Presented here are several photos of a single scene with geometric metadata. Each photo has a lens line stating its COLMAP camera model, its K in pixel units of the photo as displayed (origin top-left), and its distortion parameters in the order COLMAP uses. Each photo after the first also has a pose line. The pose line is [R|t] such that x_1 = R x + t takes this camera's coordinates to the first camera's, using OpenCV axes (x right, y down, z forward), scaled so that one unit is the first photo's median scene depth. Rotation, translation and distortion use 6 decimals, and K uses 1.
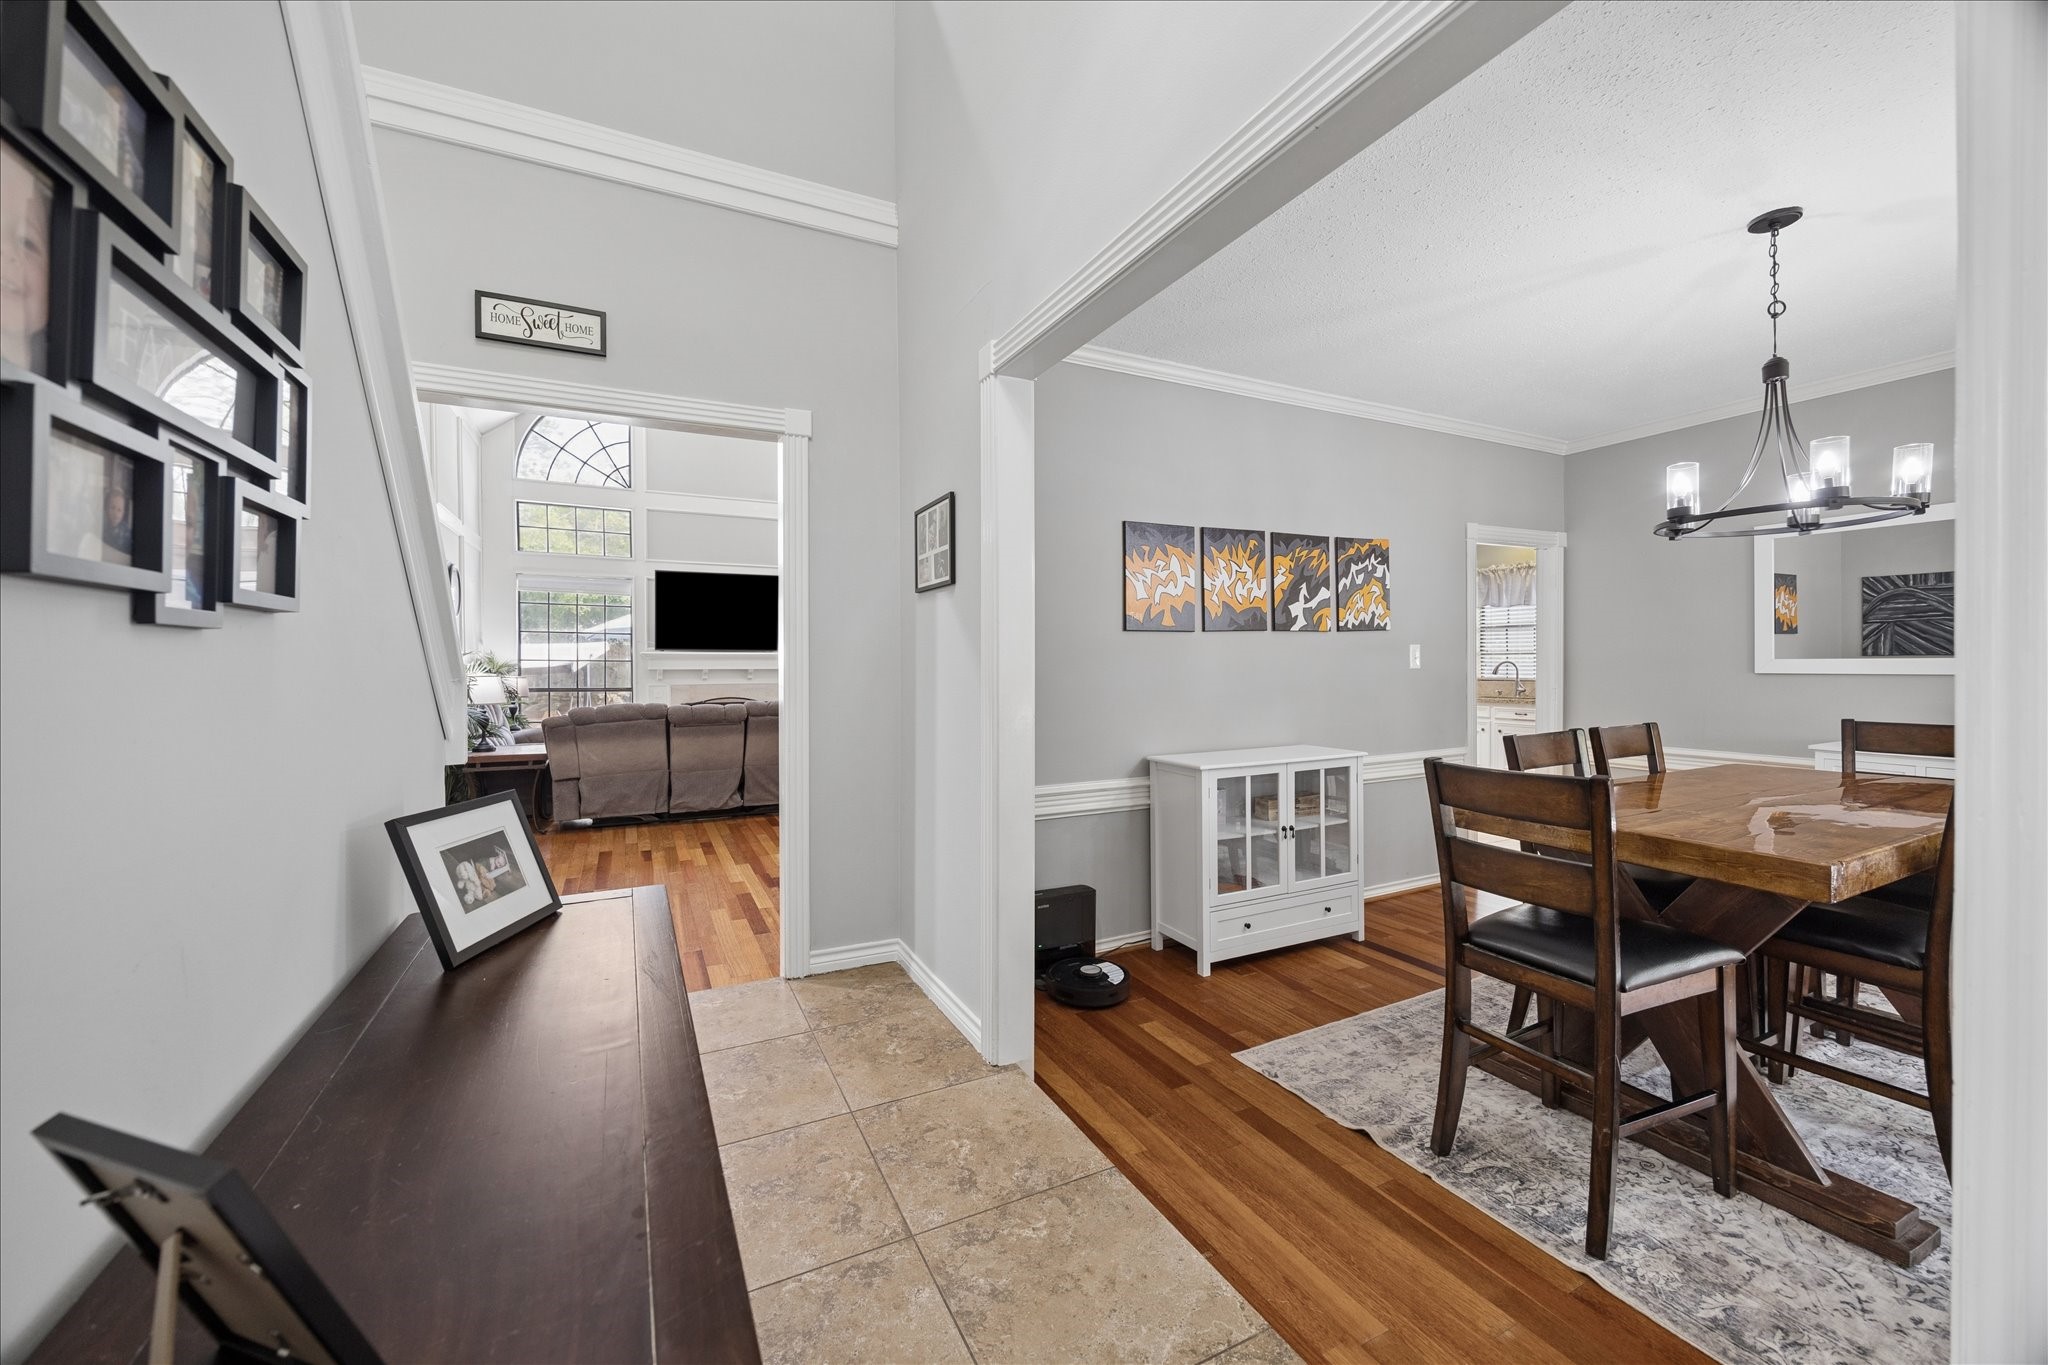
lens RADIAL K [[783.6, 0, 1014.6], [0, 783.6, 670.8], [0, 0, 1]] dist [-0.001669, -0.000143]
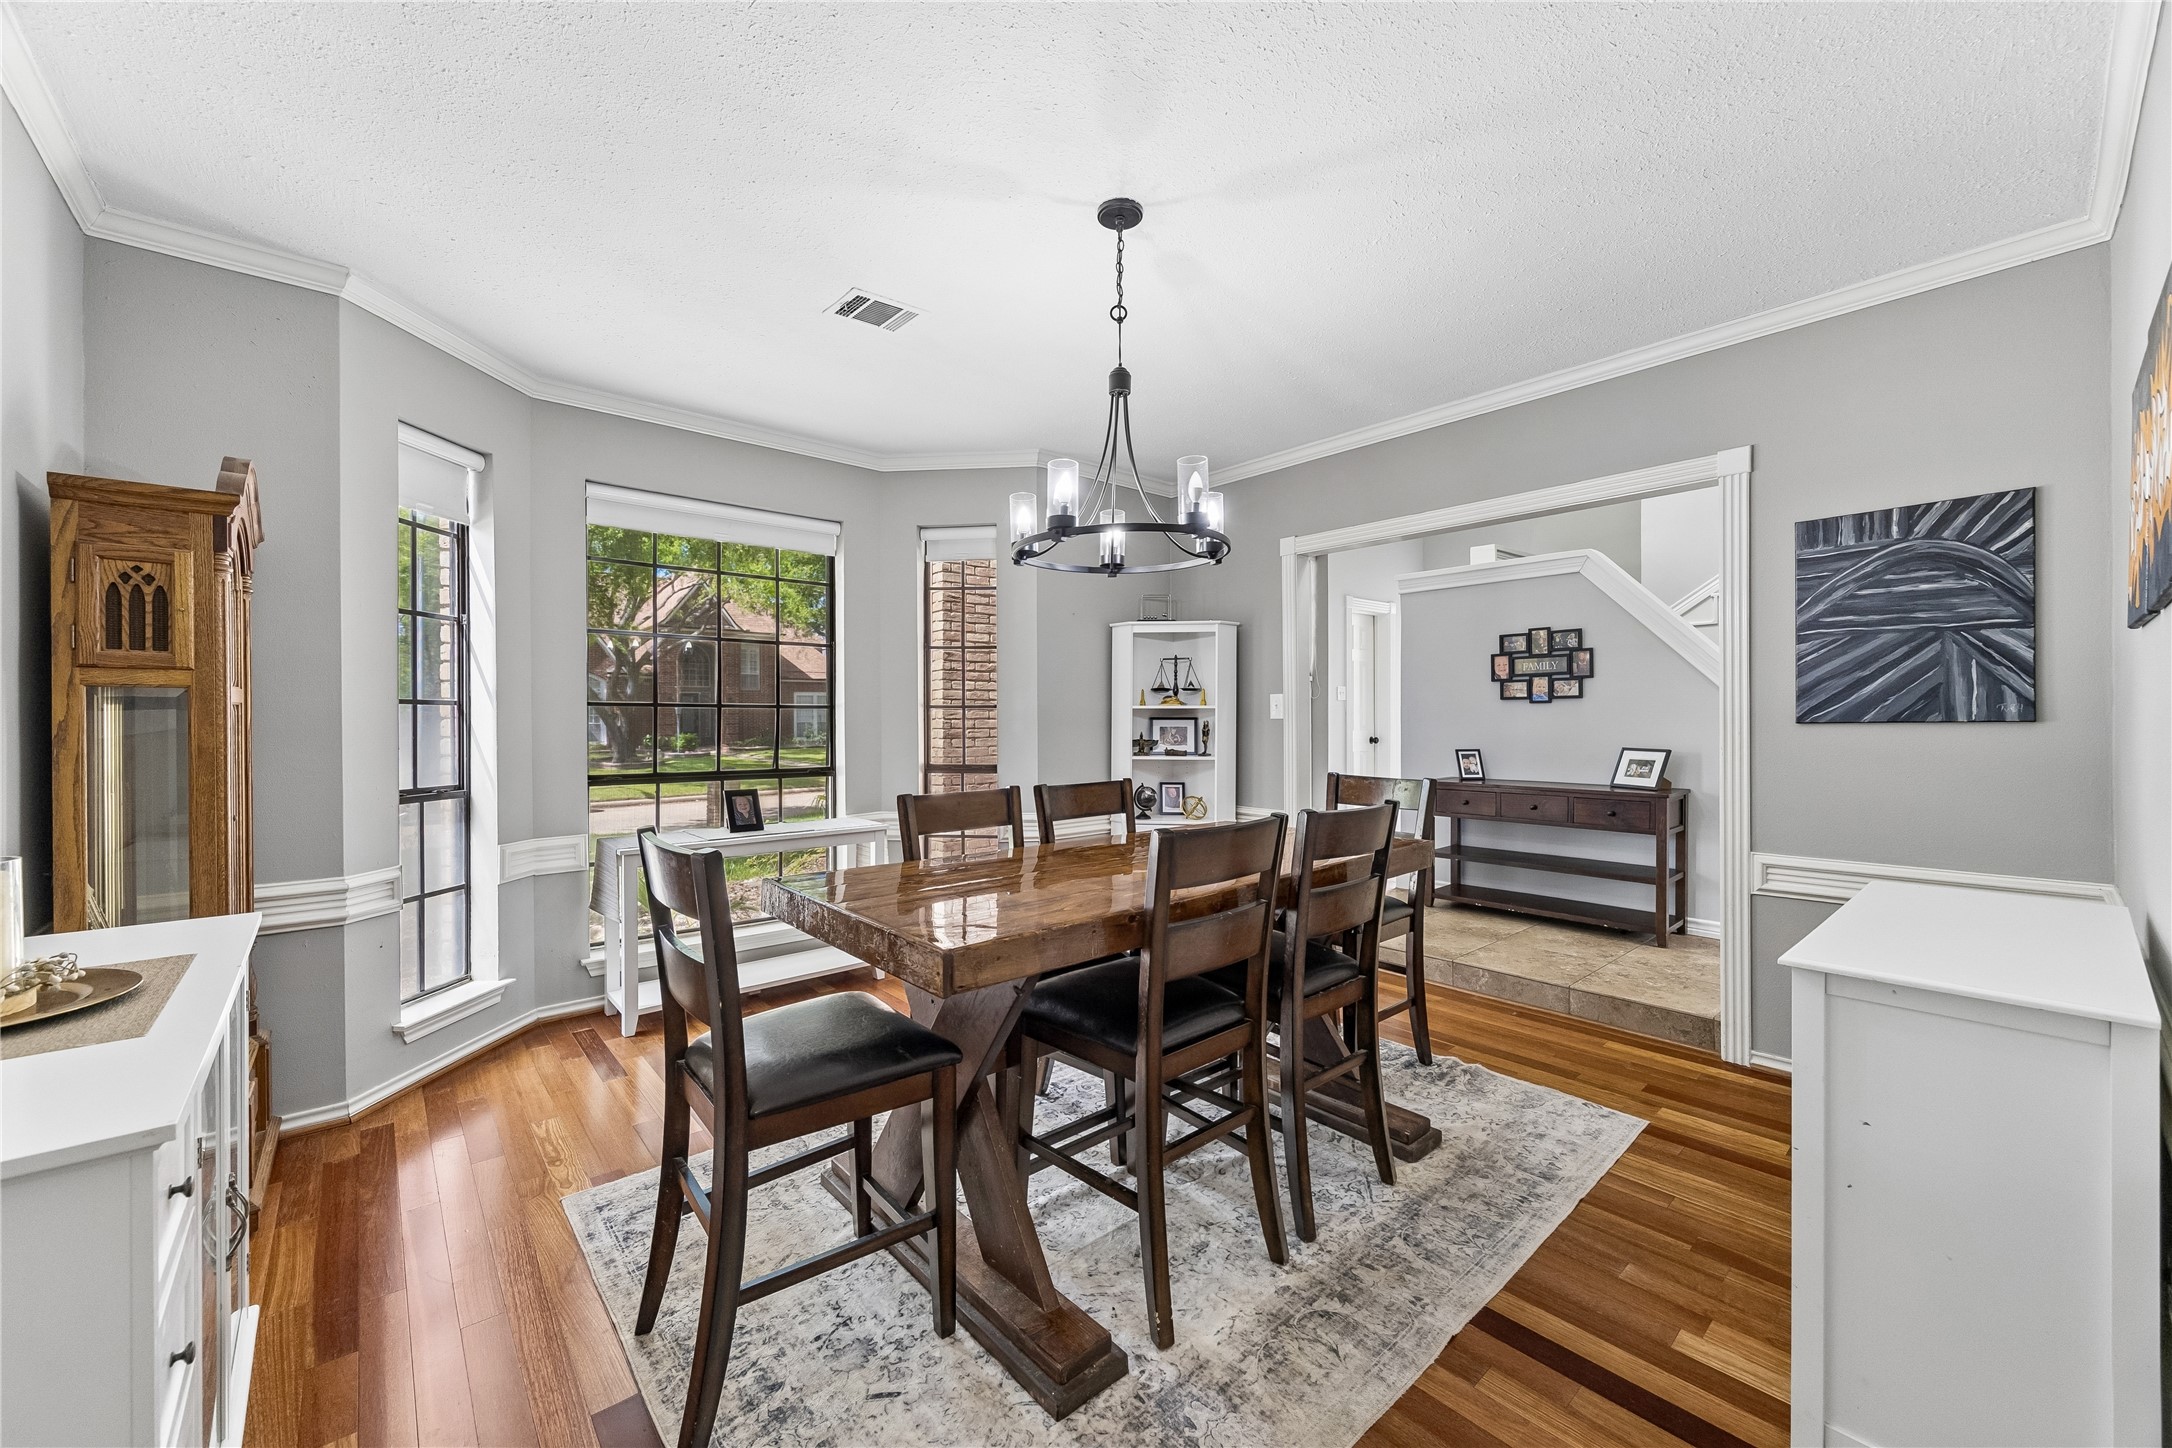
lens RADIAL K [[831.1, 0, 1076.0], [0, 831.1, 711.6], [0, 0, 1]] dist [-0.001669, -0.000143]
pose [[-0.968577, 0.009424, -0.248535, 1.380739], [0.007629, 0.999937, 0.008187, -0.021160], [0.248597, 0.006034, -0.968588, 2.082534]]
